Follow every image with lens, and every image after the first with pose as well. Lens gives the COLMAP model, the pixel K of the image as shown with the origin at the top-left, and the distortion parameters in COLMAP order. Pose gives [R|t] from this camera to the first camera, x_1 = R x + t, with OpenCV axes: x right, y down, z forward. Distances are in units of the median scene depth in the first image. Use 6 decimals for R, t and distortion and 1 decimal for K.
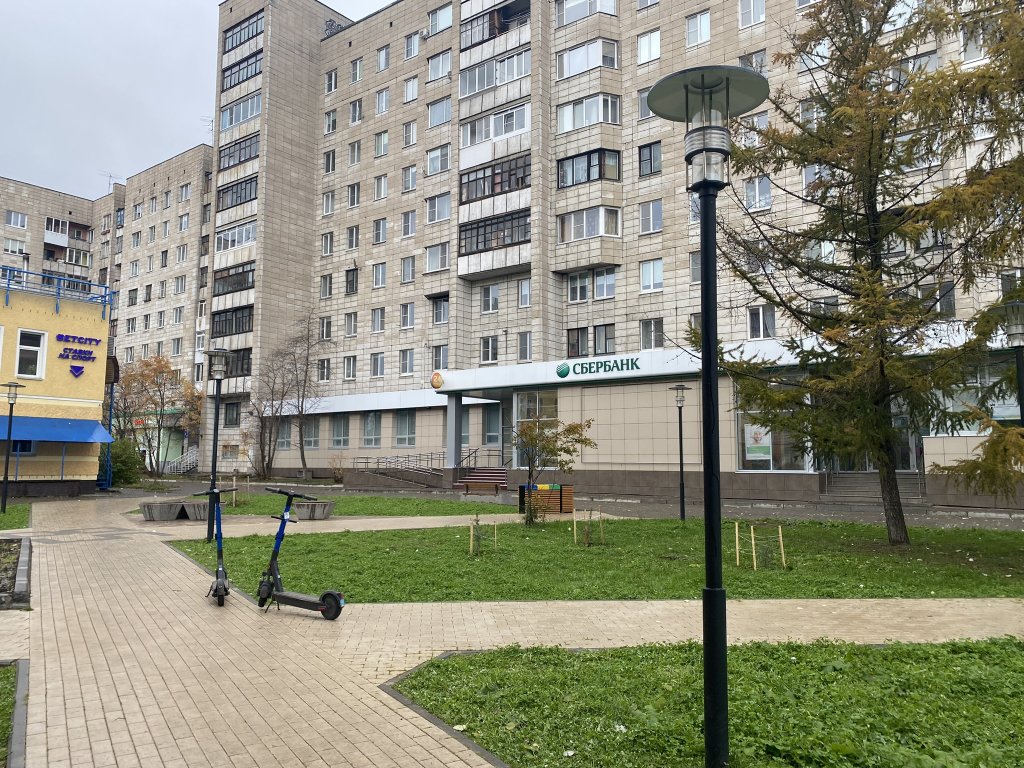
lens RADIAL K [[823.1, 0, 509.9], [0, 823.1, 378.0], [0, 0, 1]] dist [0.001574, -0.007526]
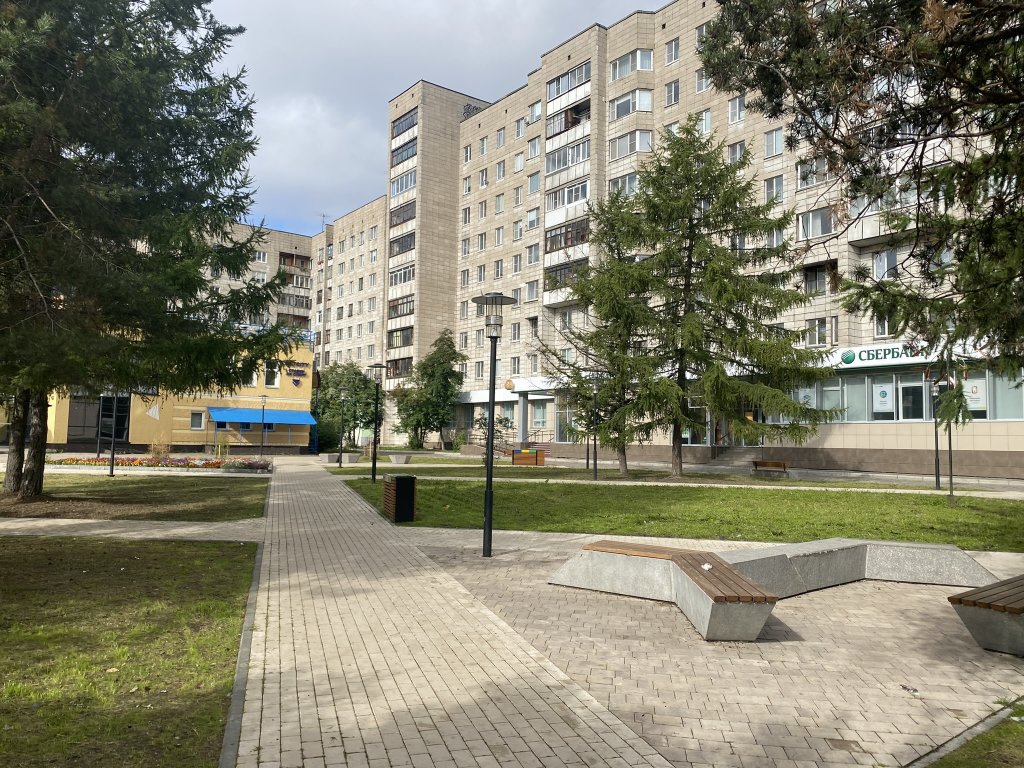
lens RADIAL K [[823.1, 0, 509.9], [0, 823.1, 378.0], [0, 0, 1]] dist [0.001574, -0.007526]
pose [[0.969362, -0.015647, -0.245136, 0.186536], [0.022496, 0.999430, 0.025163, -0.031369], [0.244603, -0.029907, 0.969162, -0.314870]]
